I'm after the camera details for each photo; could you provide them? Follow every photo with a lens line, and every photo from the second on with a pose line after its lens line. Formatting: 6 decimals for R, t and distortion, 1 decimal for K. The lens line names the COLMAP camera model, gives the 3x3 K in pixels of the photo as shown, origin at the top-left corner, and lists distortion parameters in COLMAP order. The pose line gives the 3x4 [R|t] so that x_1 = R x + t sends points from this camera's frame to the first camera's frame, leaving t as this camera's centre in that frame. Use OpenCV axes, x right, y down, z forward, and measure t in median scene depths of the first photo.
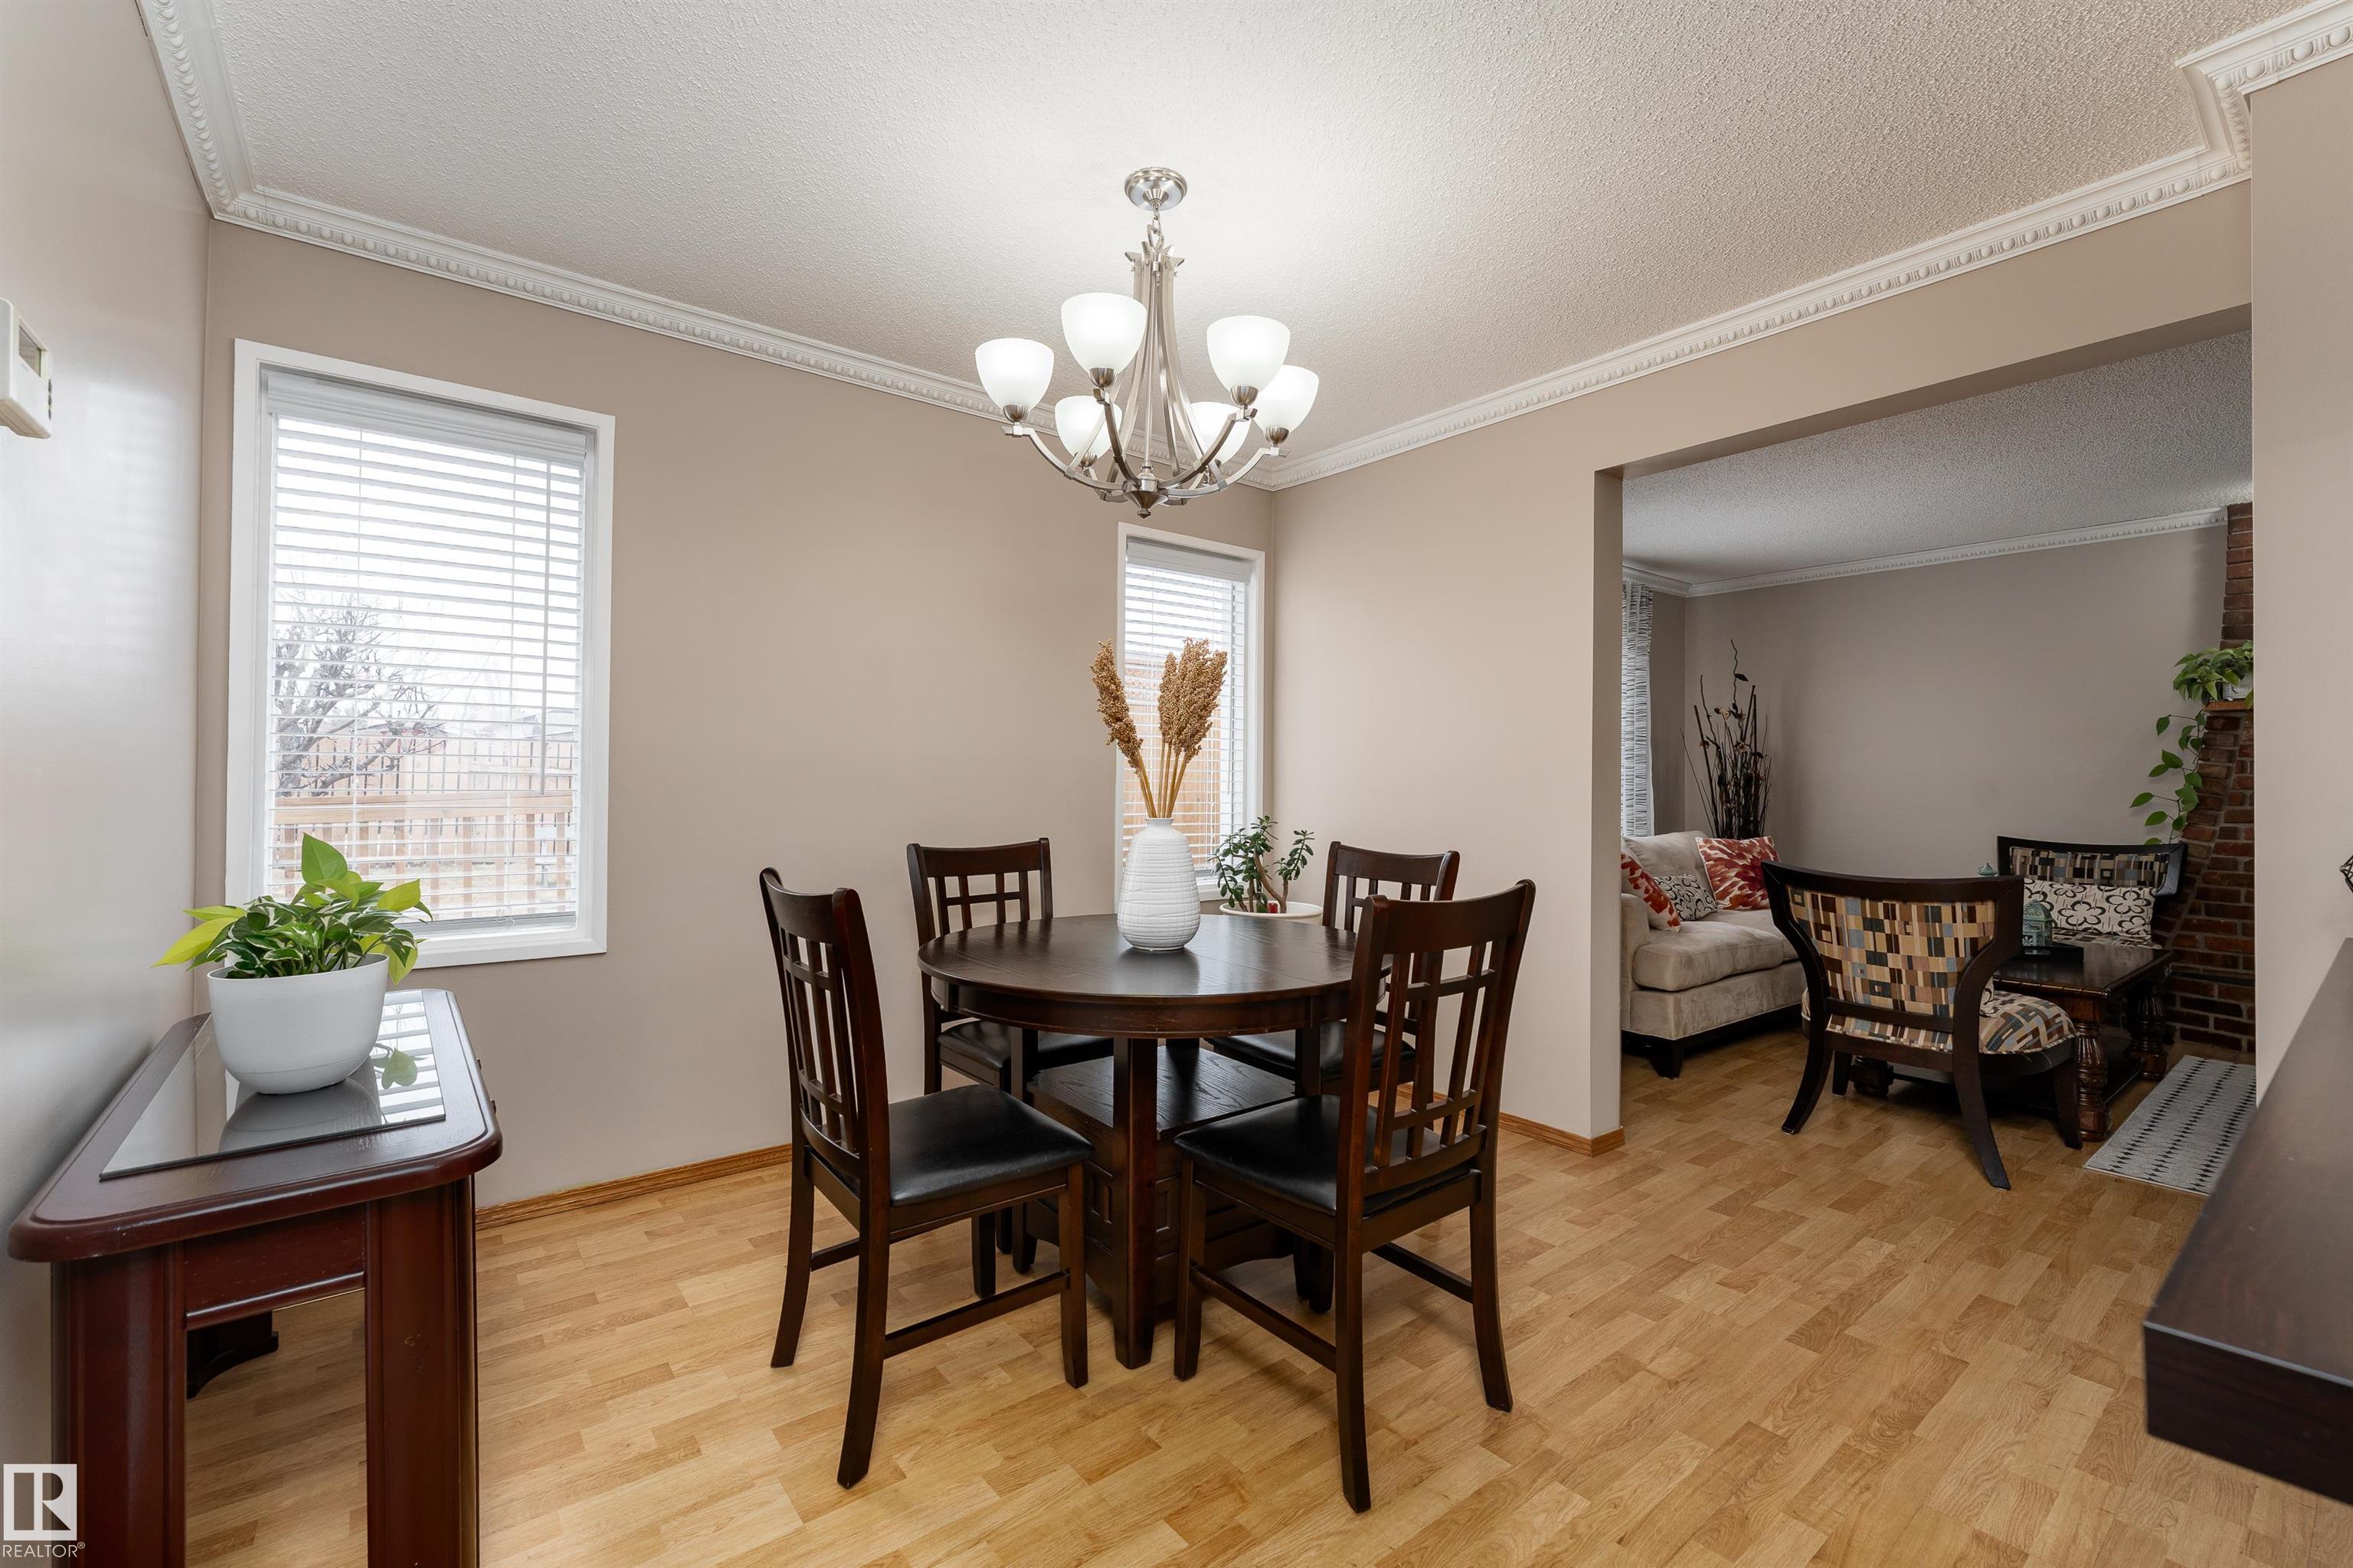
lens RADIAL K [[977.6, 0, 1153.2], [0, 977.6, 772.4], [0, 0, 1]] dist [-0.004832, -0.000207]
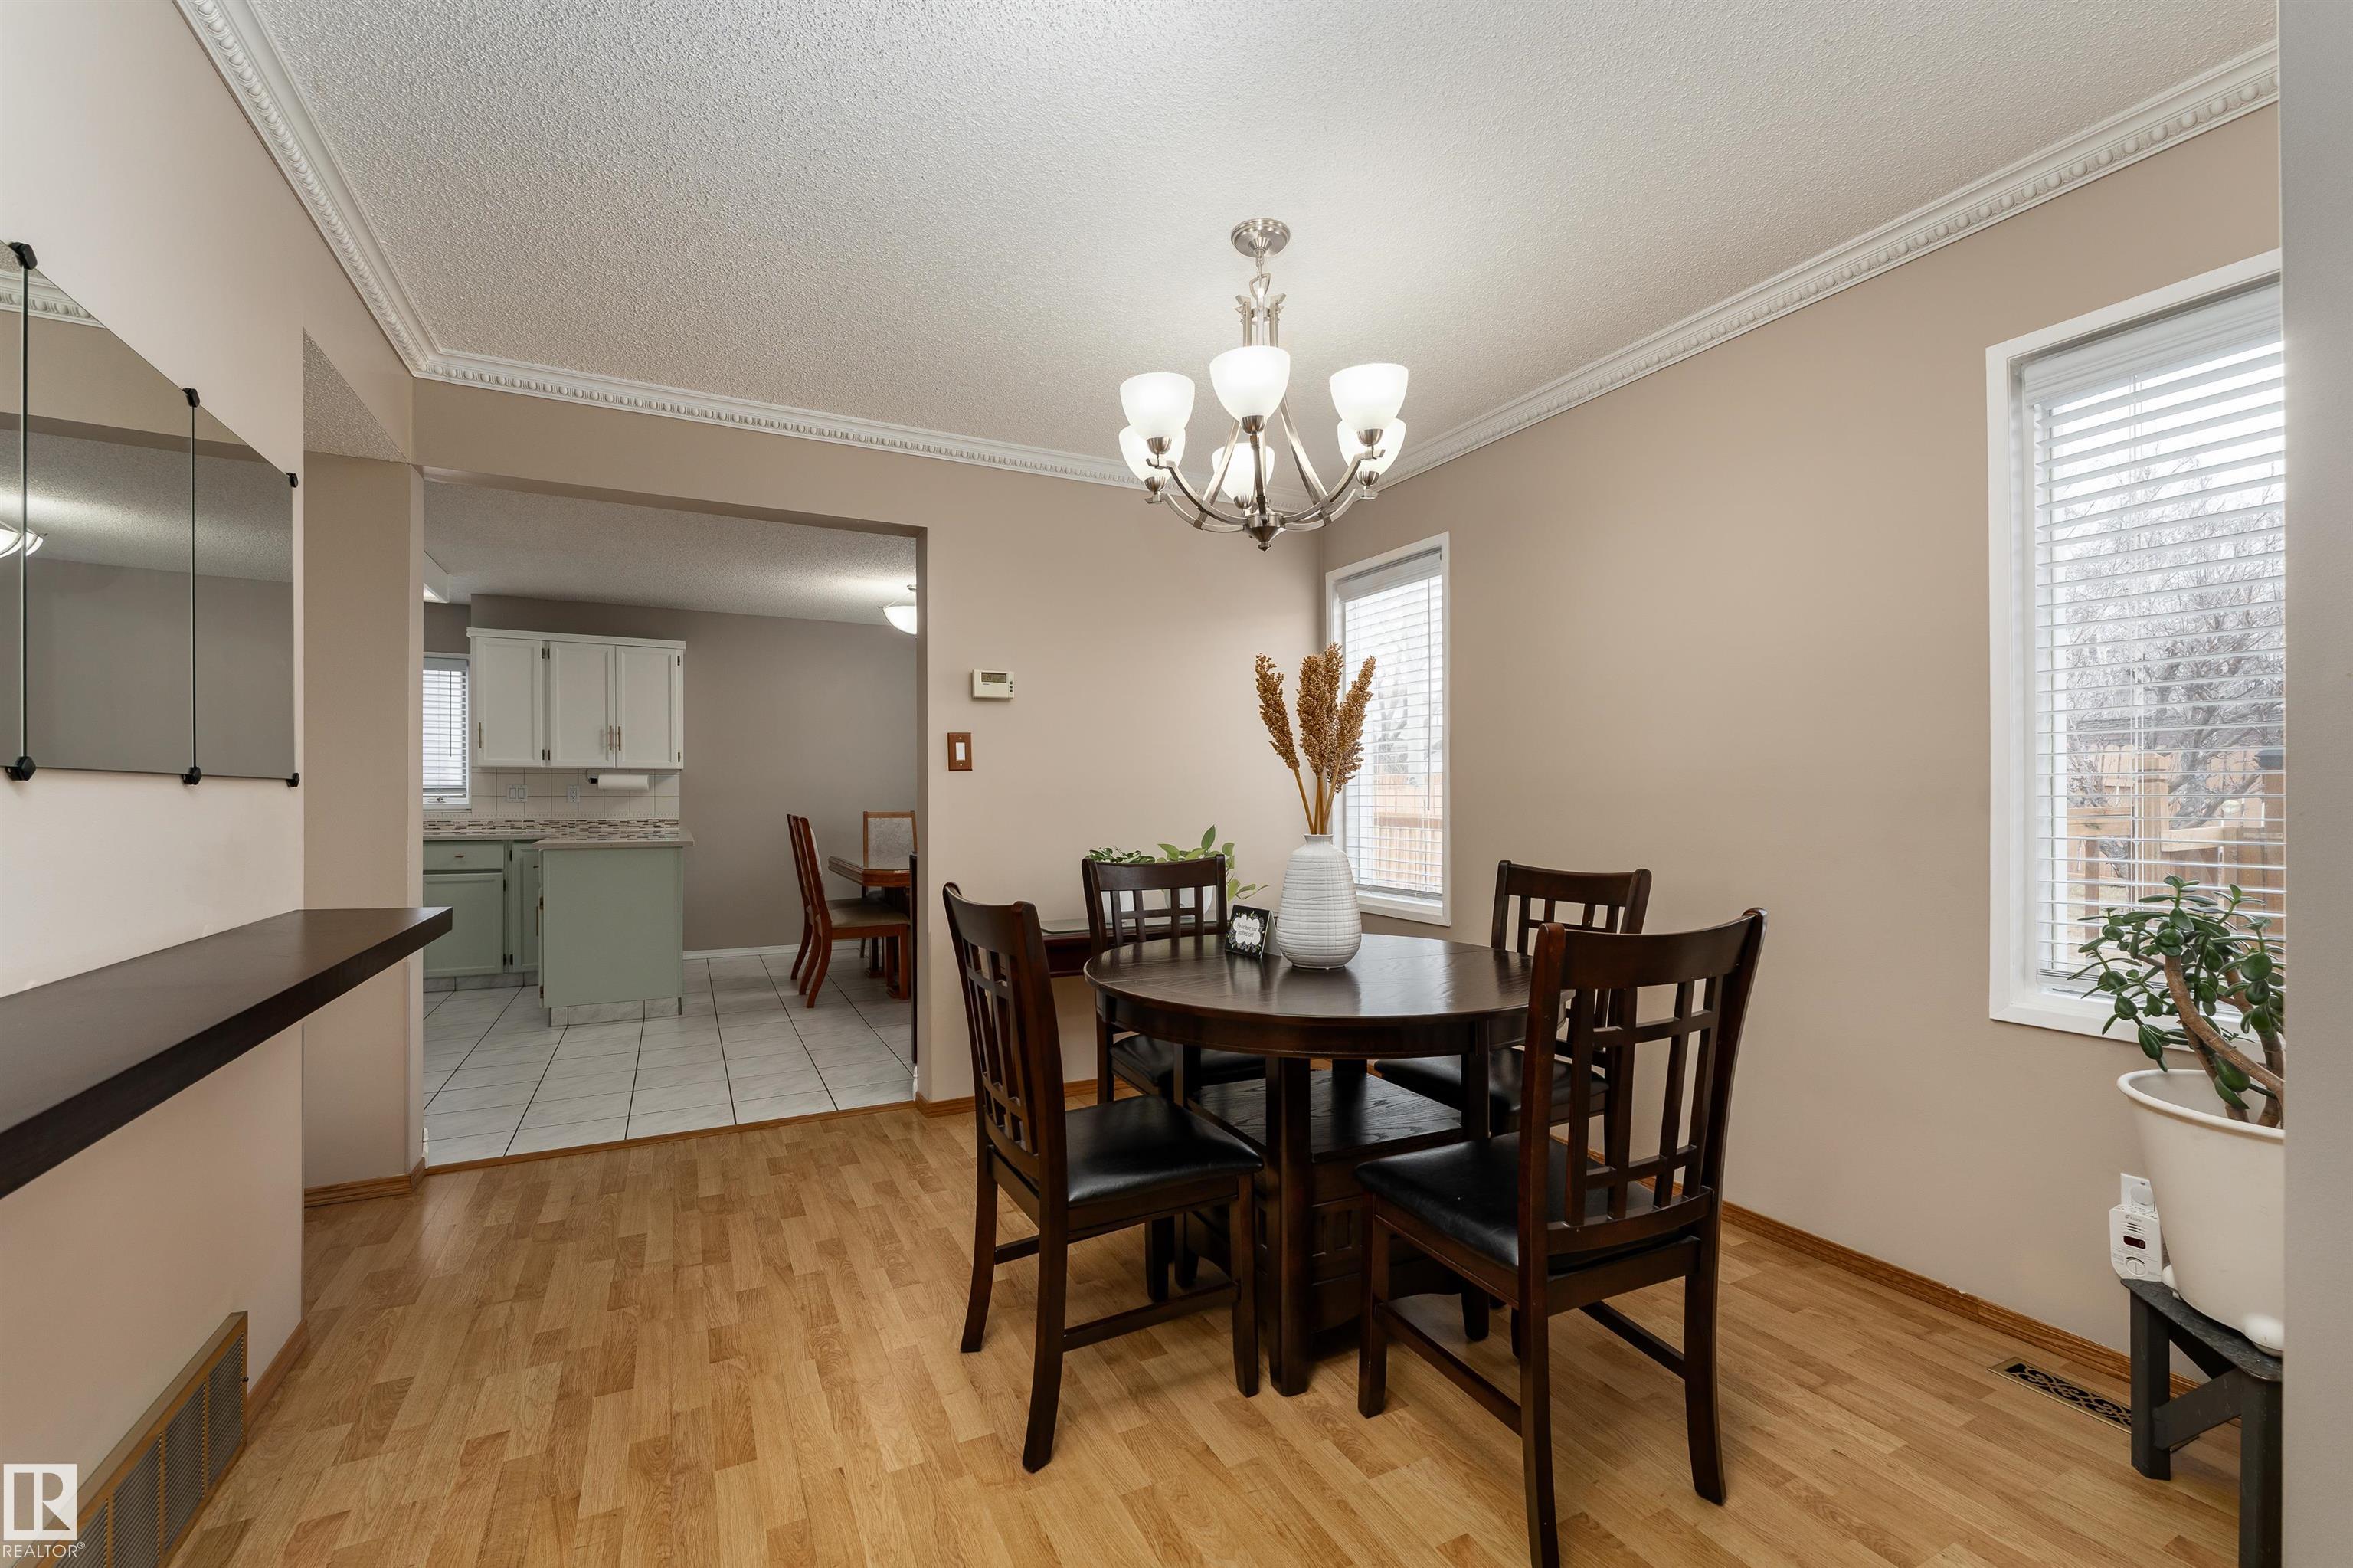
lens RADIAL K [[977.6, 0, 1184.8], [0, 977.6, 794.4], [0, 0, 1]] dist [-0.004832, -0.000207]
pose [[-0.173811, -0.012695, -0.984697, 0.593509], [0.006732, 0.999878, -0.014079, 0.011123], [0.984756, -0.009077, -0.173704, 0.618048]]
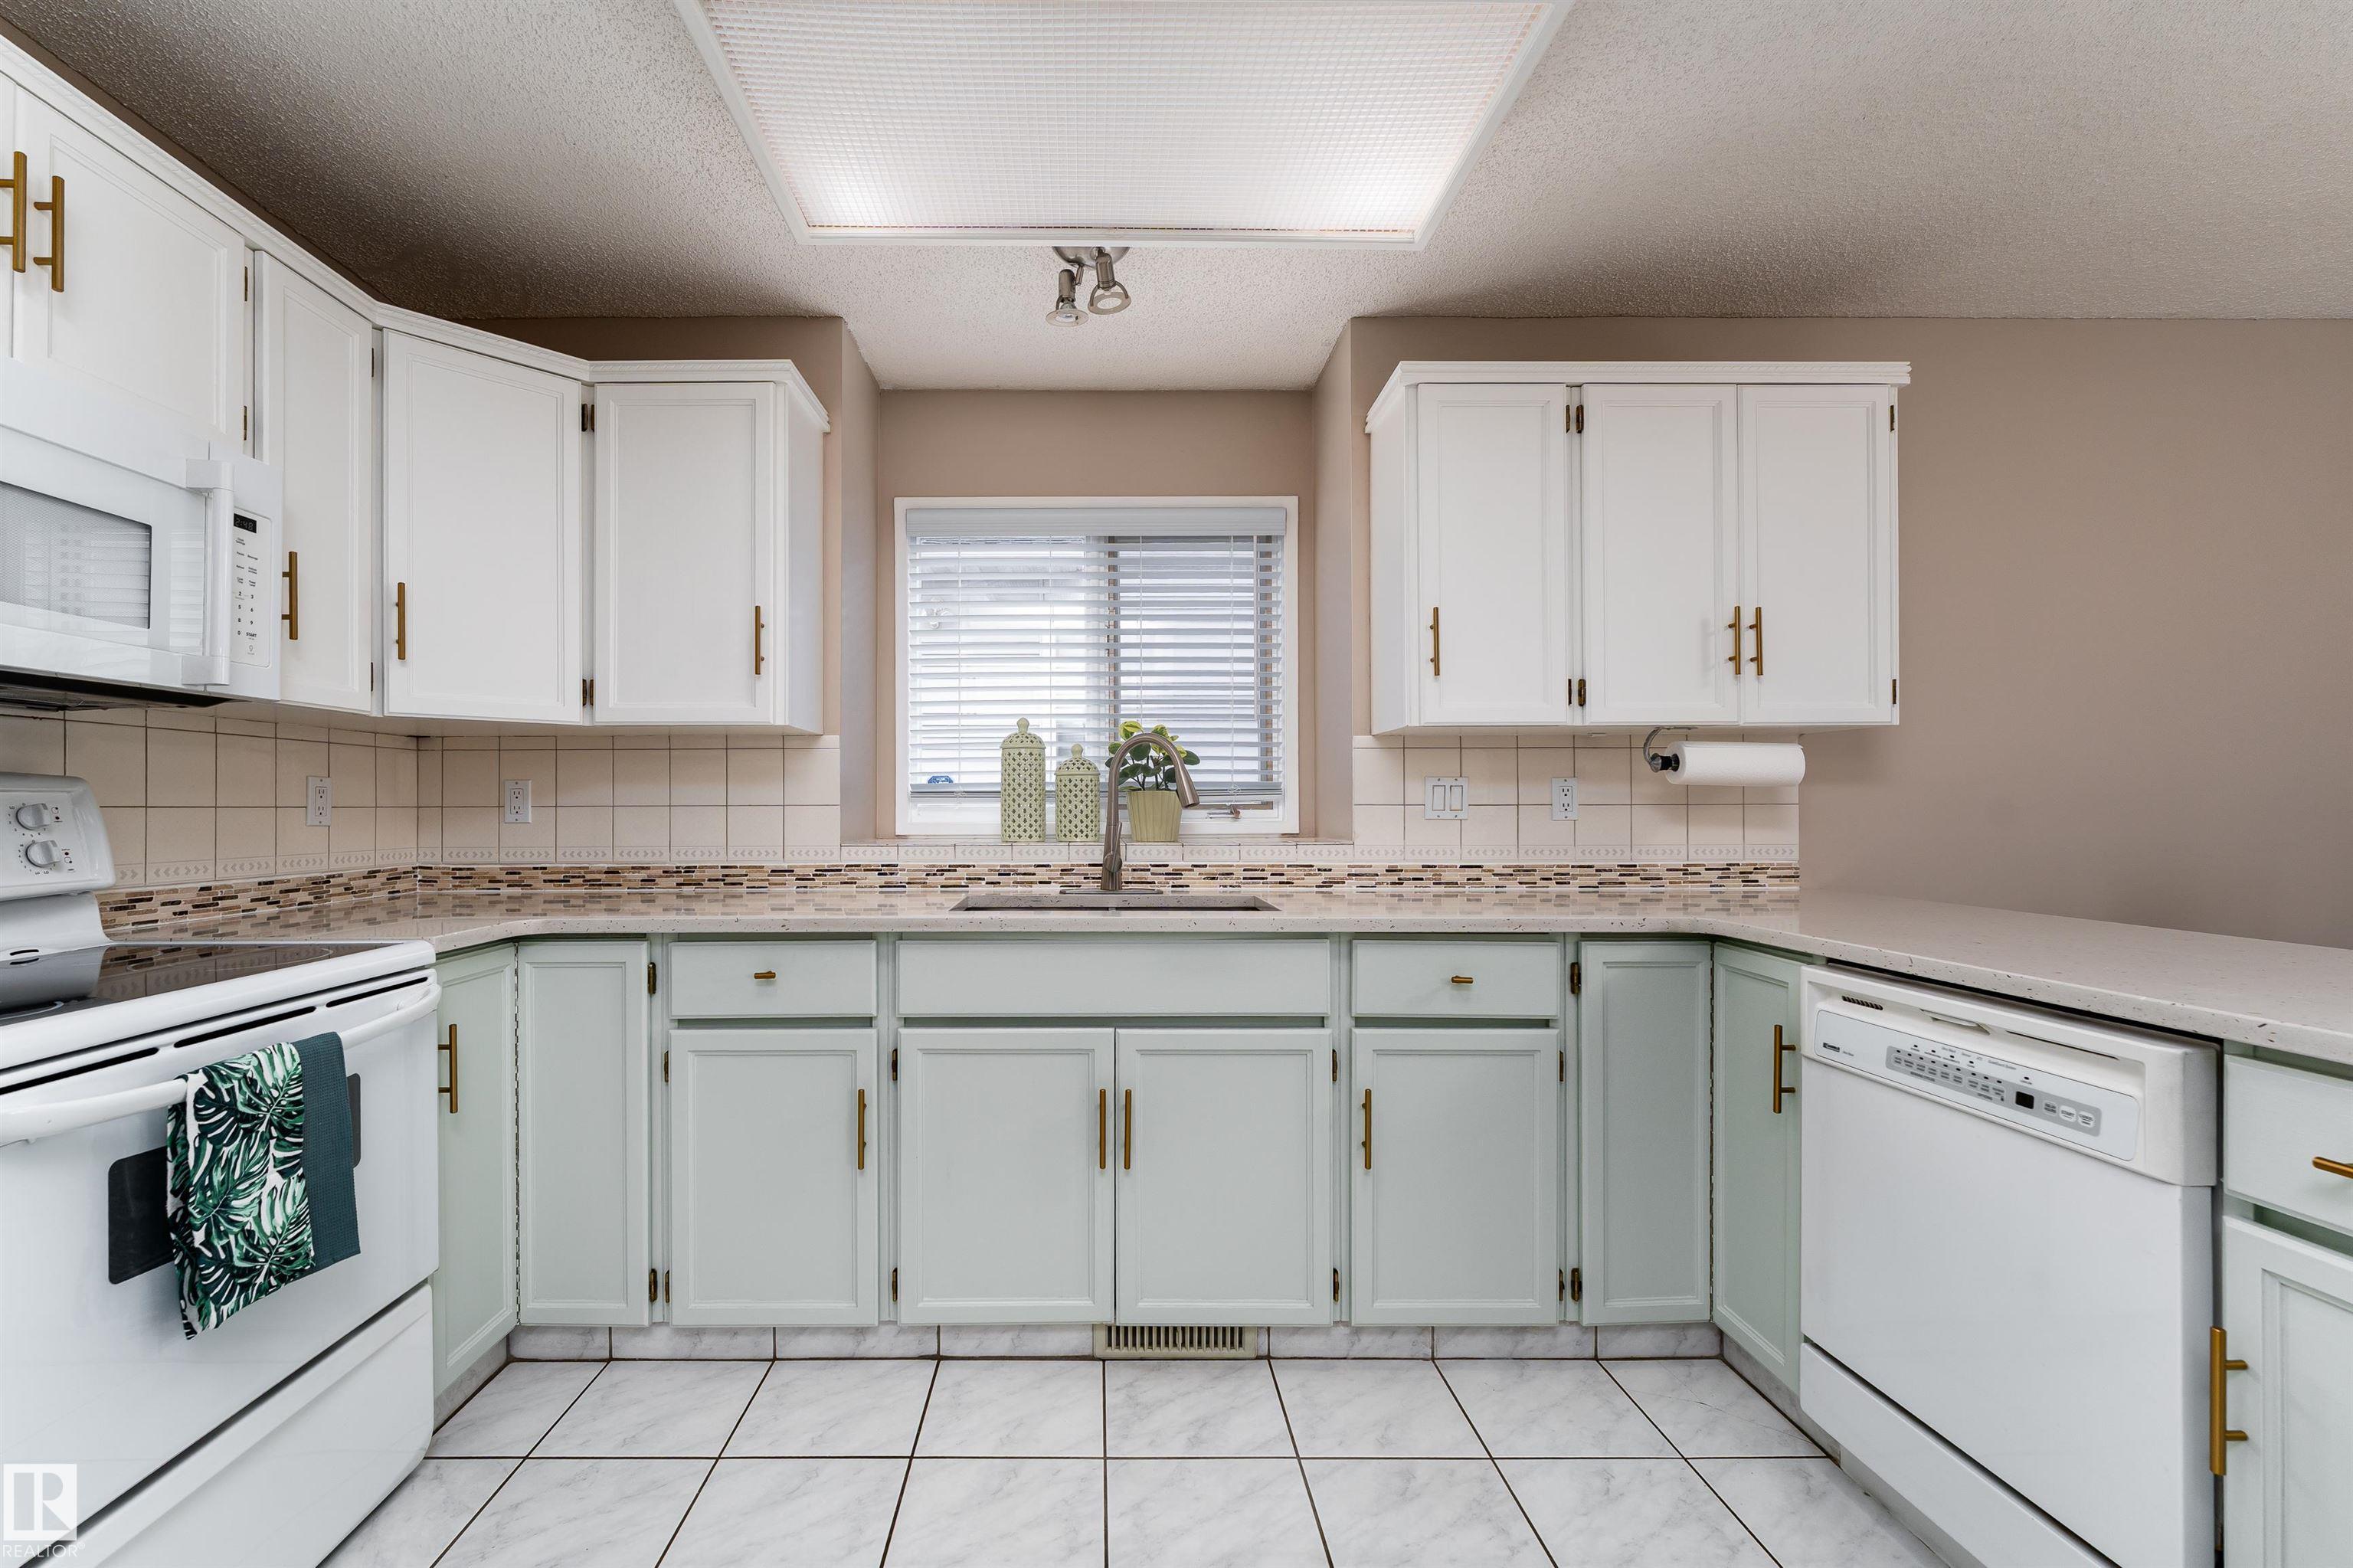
lens RADIAL K [[977.6, 0, 1122.8], [0, 977.6, 803.8], [0, 0, 1]] dist [-0.004832, -0.000207]
pose [[-0.614302, -0.012735, -0.788968, -0.164833], [0.004688, 0.999793, -0.019788, -0.005170], [0.789057, -0.015855, -0.614115, -0.547970]]
